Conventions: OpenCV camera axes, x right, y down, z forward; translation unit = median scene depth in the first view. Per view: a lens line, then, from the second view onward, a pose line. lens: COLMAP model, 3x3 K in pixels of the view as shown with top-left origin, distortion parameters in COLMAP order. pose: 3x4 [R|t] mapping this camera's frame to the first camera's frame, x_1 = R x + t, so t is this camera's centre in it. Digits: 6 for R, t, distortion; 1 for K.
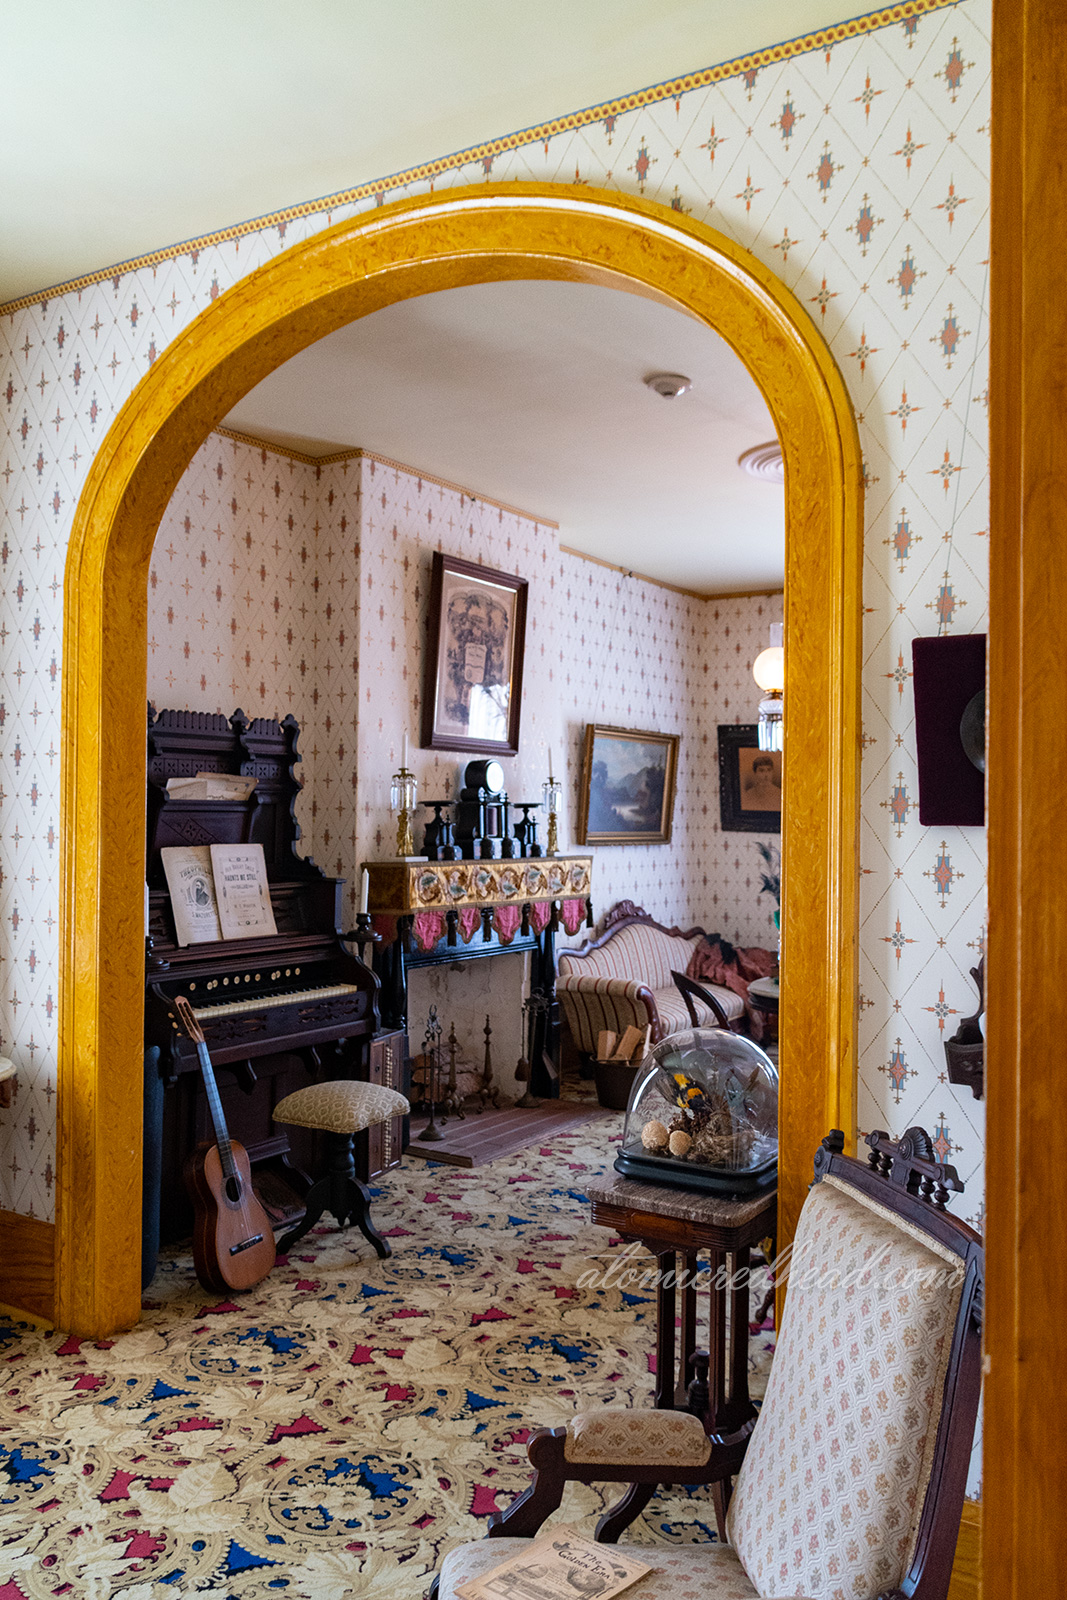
lens RADIAL K [[1221.4, 0, 607.7], [0, 1221.4, 803.3], [0, 0, 1]] dist [0.003200, -0.003620]
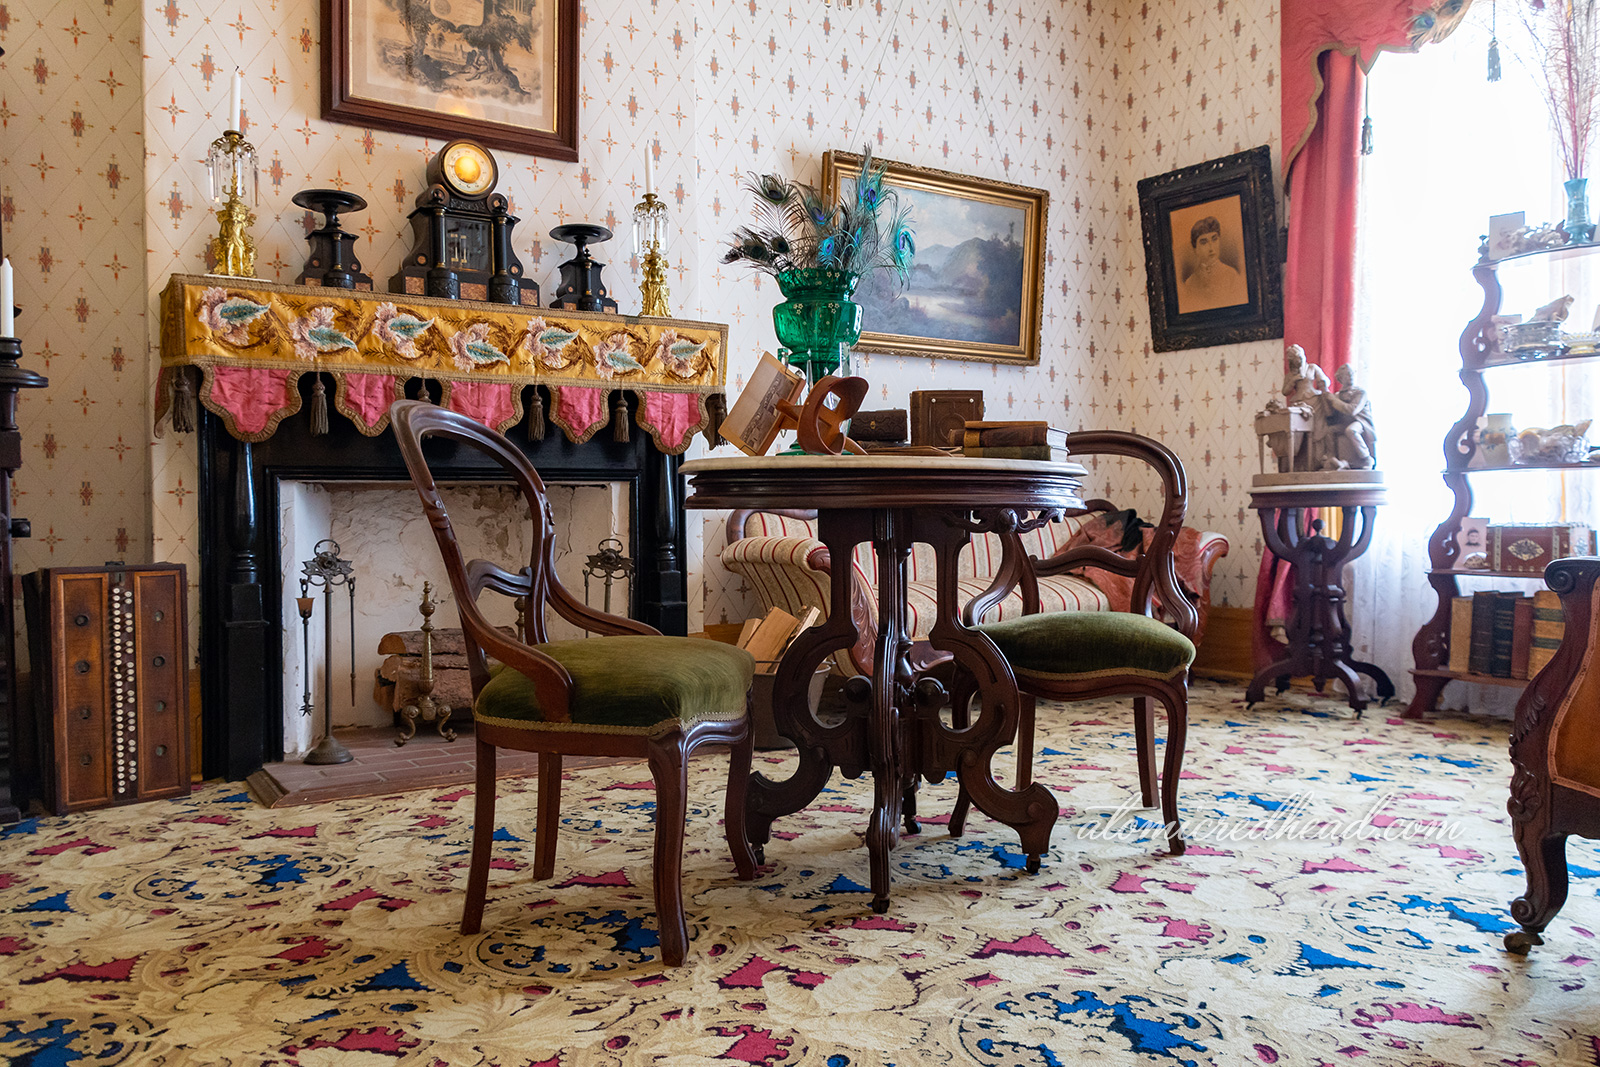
lens RADIAL K [[1221.4, 0, 800.0], [0, 1221.4, 533.5], [0, 0, 1]] dist [0.003200, -0.003620]
pose [[0.901219, -0.009144, -0.433268, 0.225737], [0.024251, 0.999275, 0.029353, 0.104223], [0.432686, -0.036961, 0.900787, 0.389466]]
